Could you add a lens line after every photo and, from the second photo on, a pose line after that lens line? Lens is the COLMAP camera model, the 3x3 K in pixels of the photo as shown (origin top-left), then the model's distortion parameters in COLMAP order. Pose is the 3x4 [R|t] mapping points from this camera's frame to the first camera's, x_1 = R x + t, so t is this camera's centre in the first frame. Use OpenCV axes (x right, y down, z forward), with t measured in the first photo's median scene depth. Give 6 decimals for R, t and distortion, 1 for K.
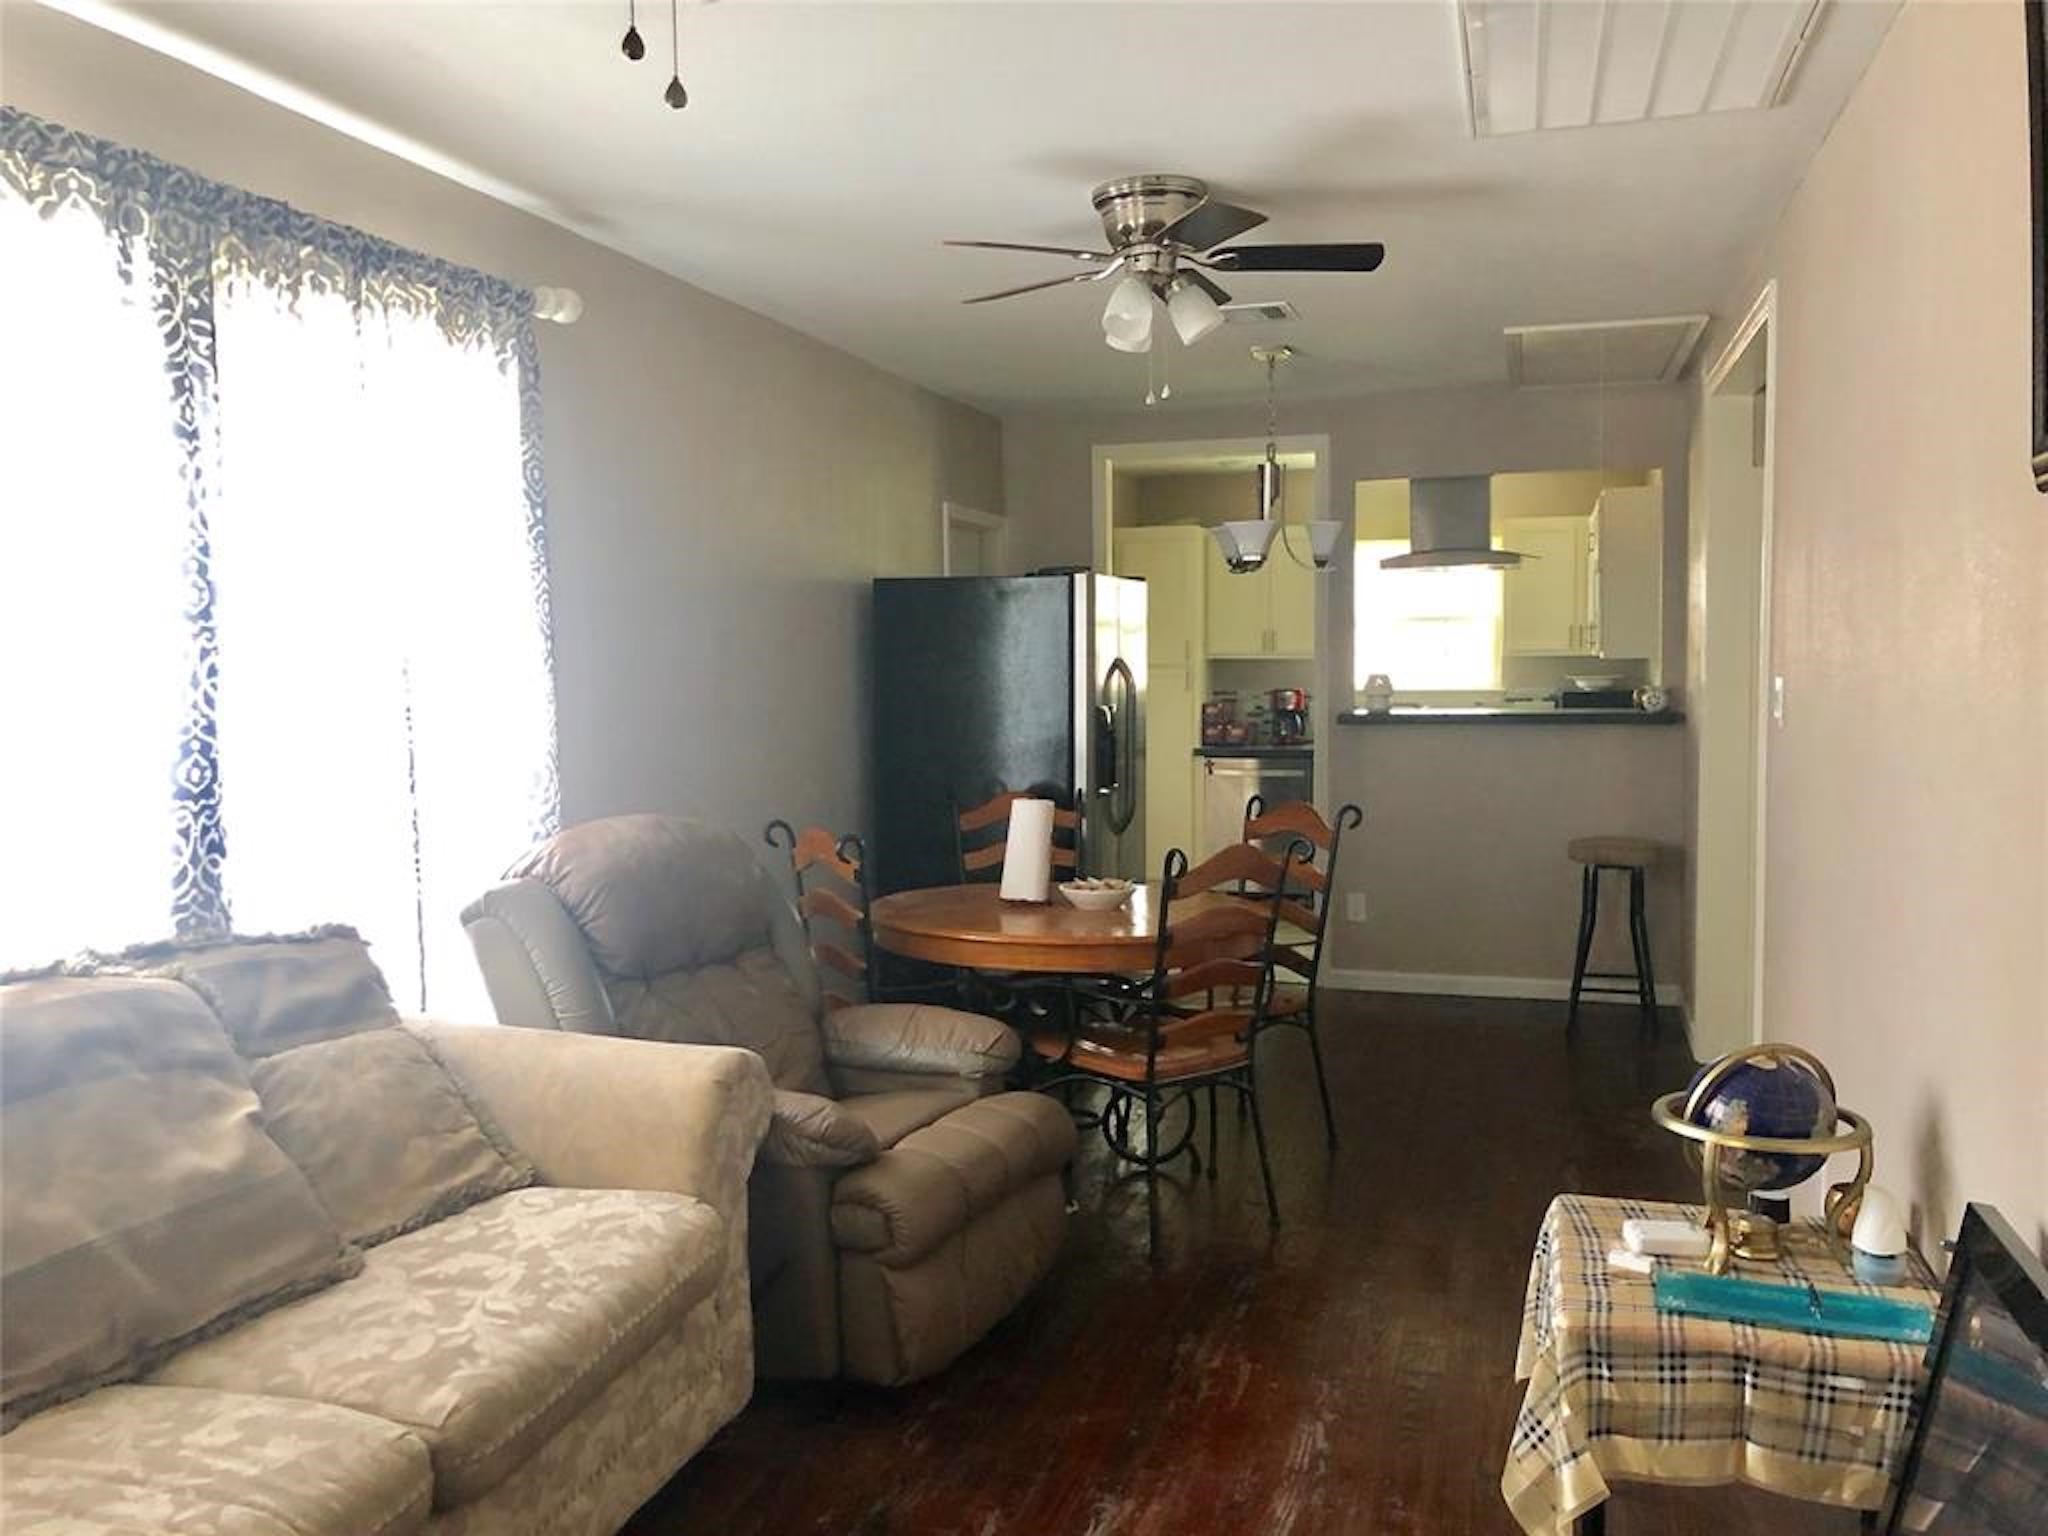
lens RADIAL K [[1676.9, 0, 1019.2], [0, 1676.9, 772.2], [0, 0, 1]] dist [-0.000784, 0.001890]
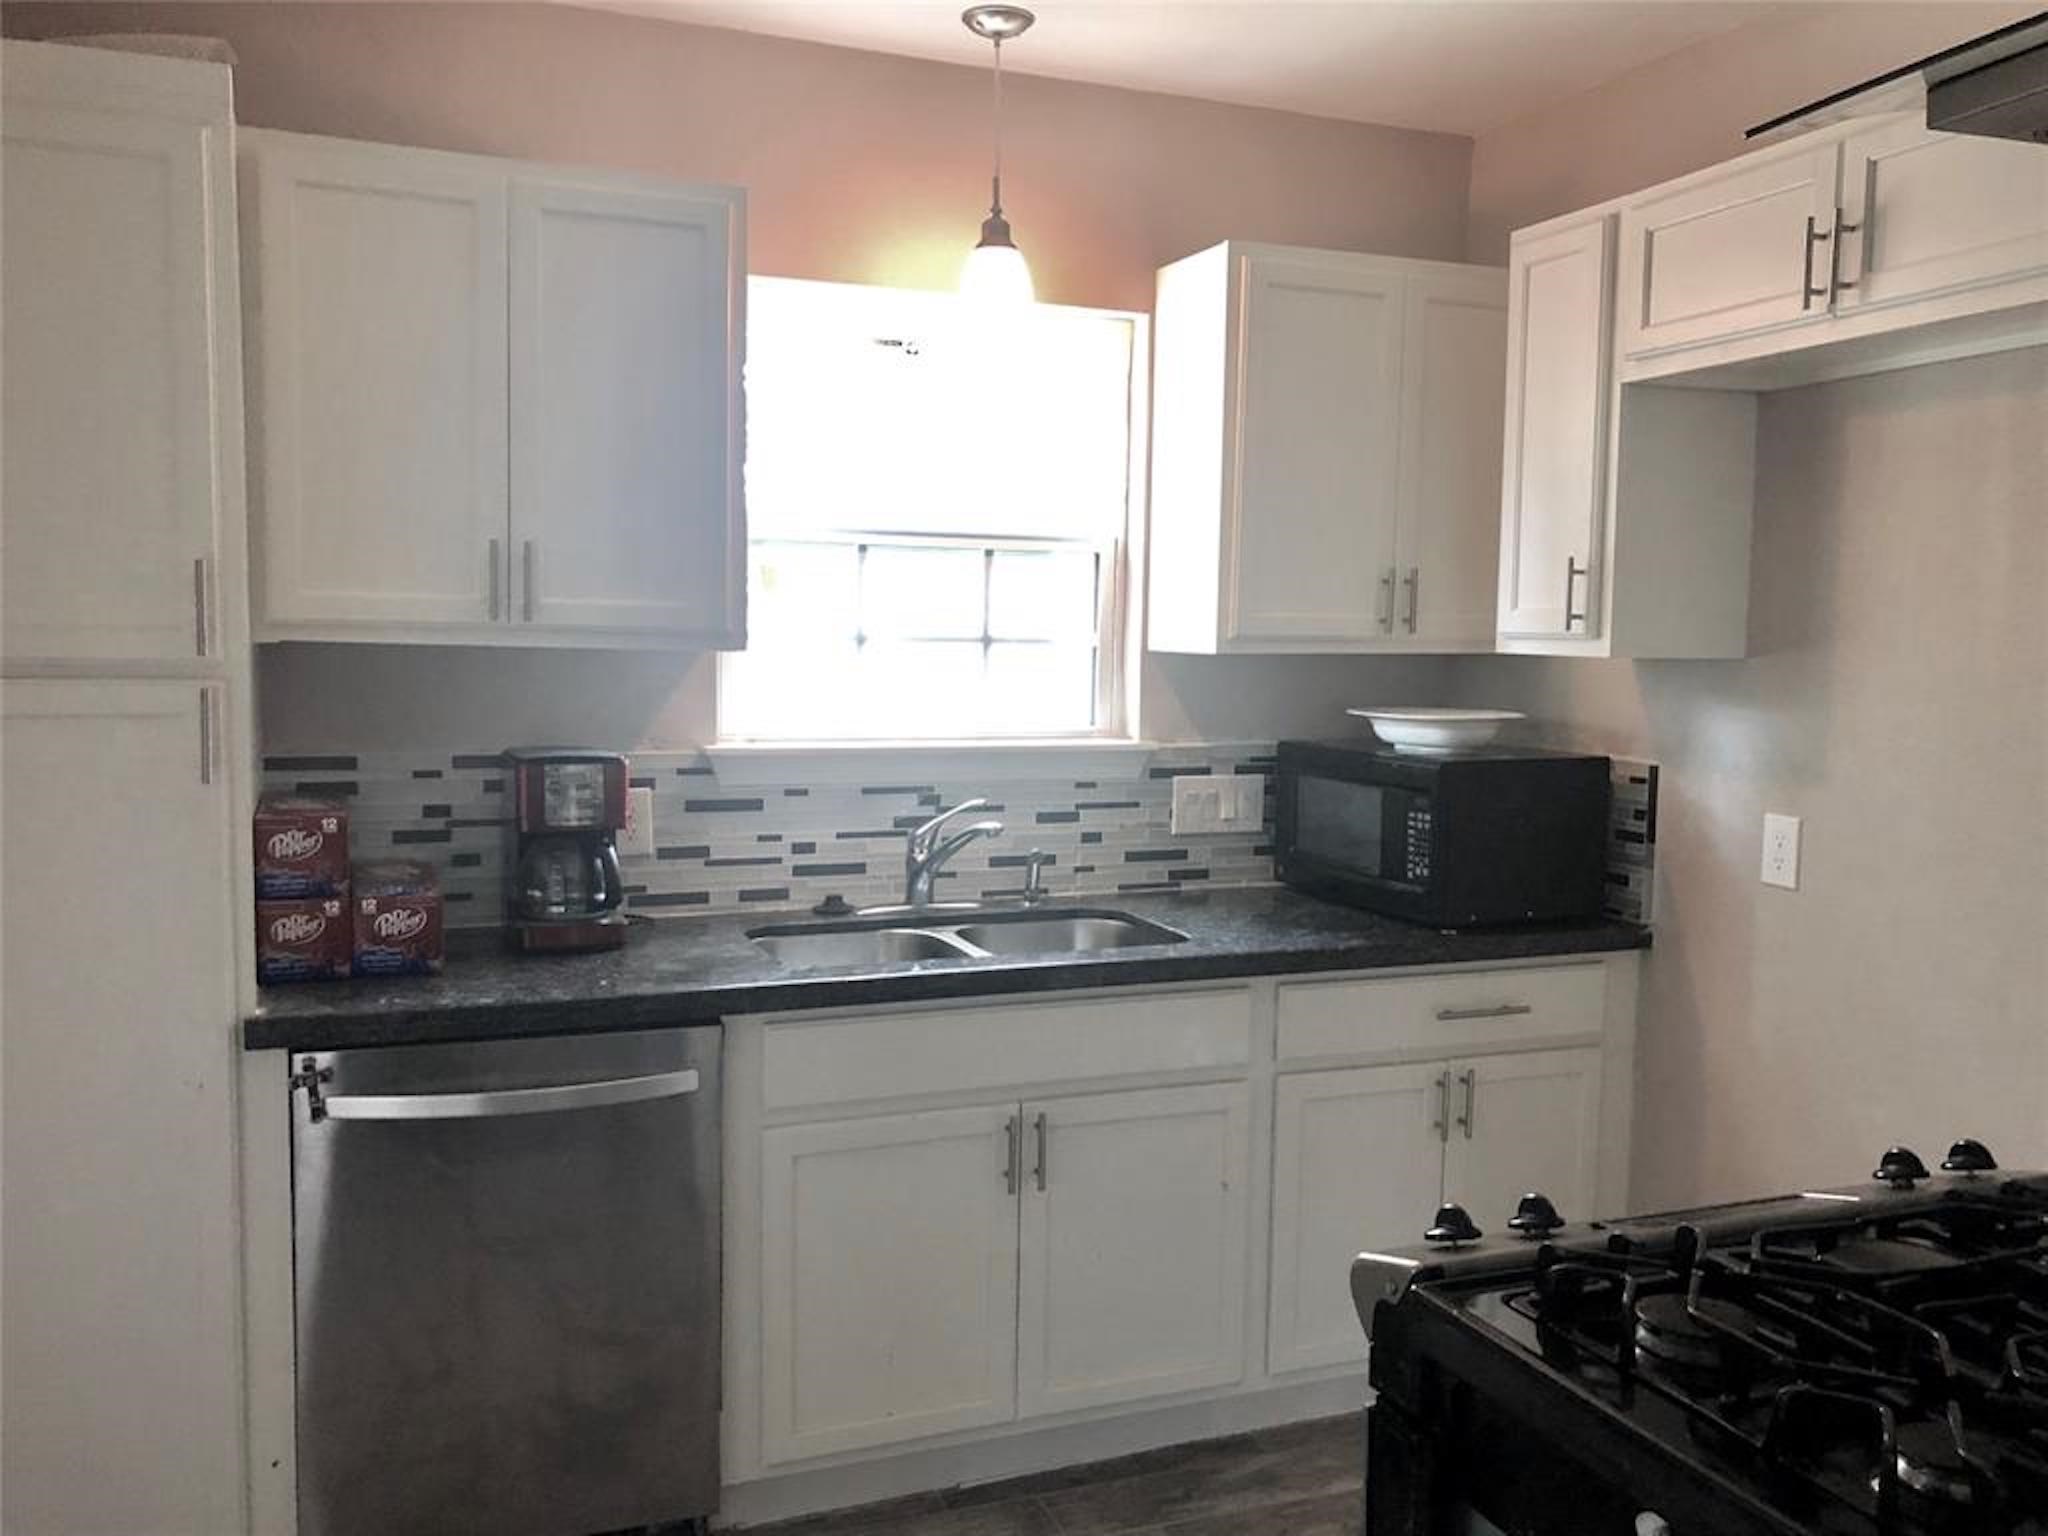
lens RADIAL K [[1676.9, 0, 1026.9], [0, 1676.9, 769.7], [0, 0, 1]] dist [-0.000784, 0.001890]
pose [[0.792528, -0.025426, 0.609306, 0.046017], [0.018980, 0.999675, 0.017029, -0.048680], [-0.609541, -0.001931, 0.792753, 0.702761]]
